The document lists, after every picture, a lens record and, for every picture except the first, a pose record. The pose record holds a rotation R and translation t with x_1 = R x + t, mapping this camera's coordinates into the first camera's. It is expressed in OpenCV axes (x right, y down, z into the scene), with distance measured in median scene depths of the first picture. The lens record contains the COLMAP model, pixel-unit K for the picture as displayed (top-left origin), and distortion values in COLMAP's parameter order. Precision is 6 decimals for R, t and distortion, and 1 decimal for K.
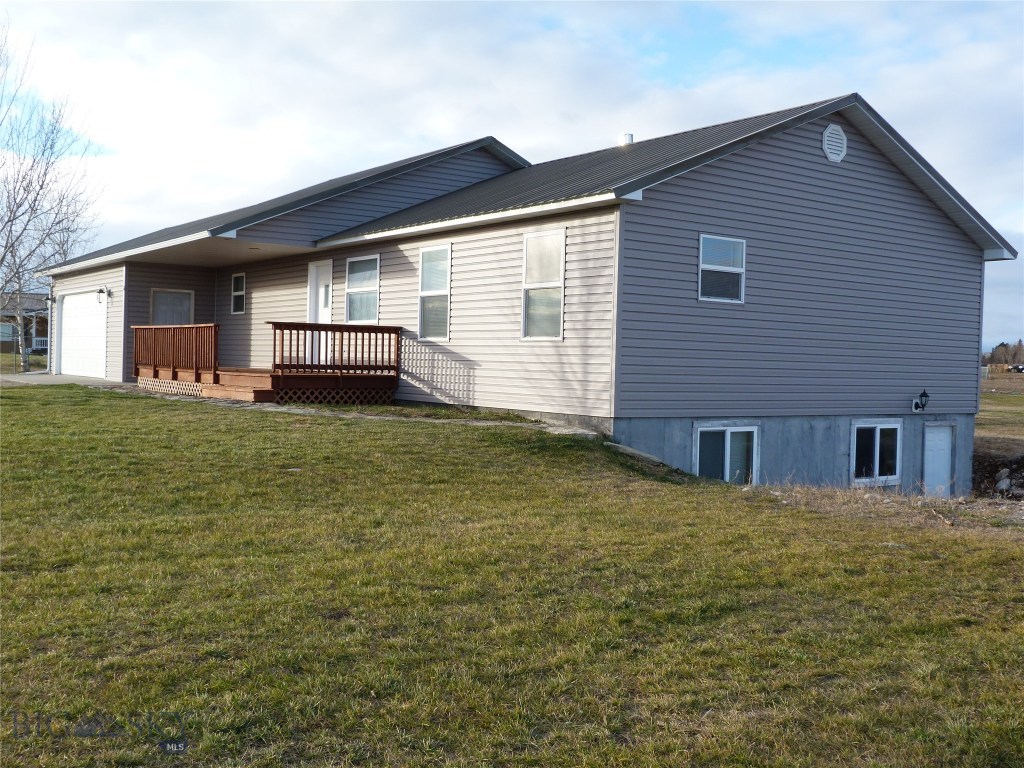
lens RADIAL K [[1096.2, 0, 512.0], [0, 1096.2, 384.0], [0, 0, 1]] dist [-0.028436, -0.041638]
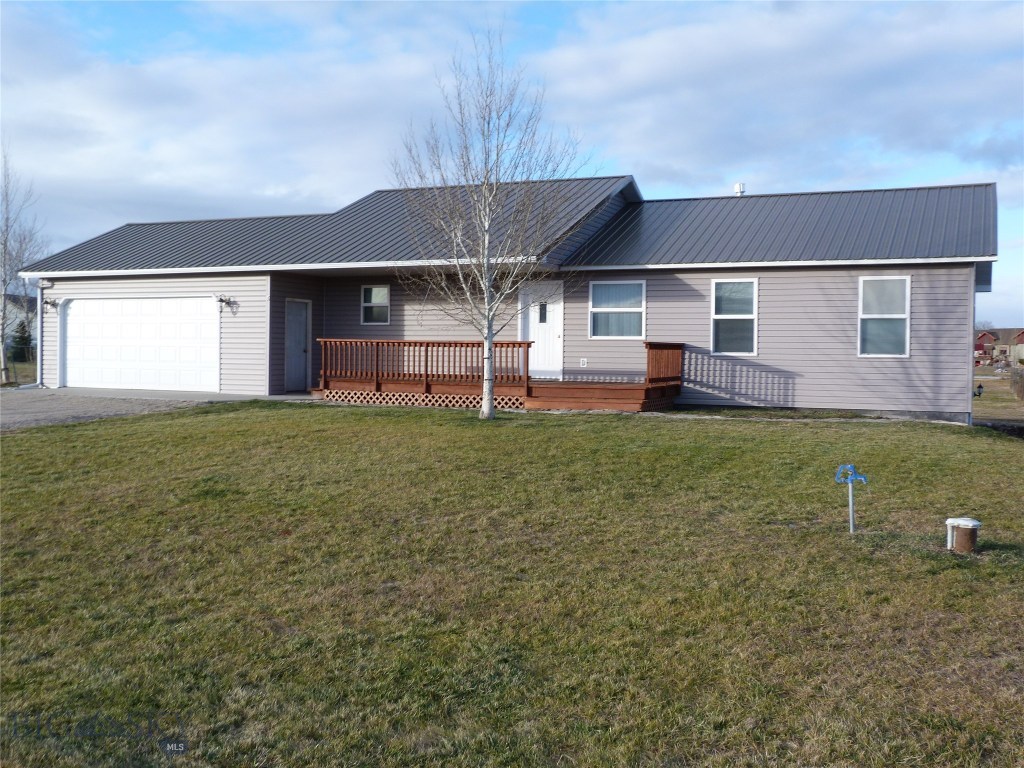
lens RADIAL K [[1096.2, 0, 512.0], [0, 1096.2, 384.0], [0, 0, 1]] dist [-0.028436, -0.041638]
pose [[0.843261, -0.029486, 0.536695, -0.922901], [0.020806, 0.999537, 0.022223, -0.039036], [-0.537101, -0.007573, 0.843484, 0.095982]]
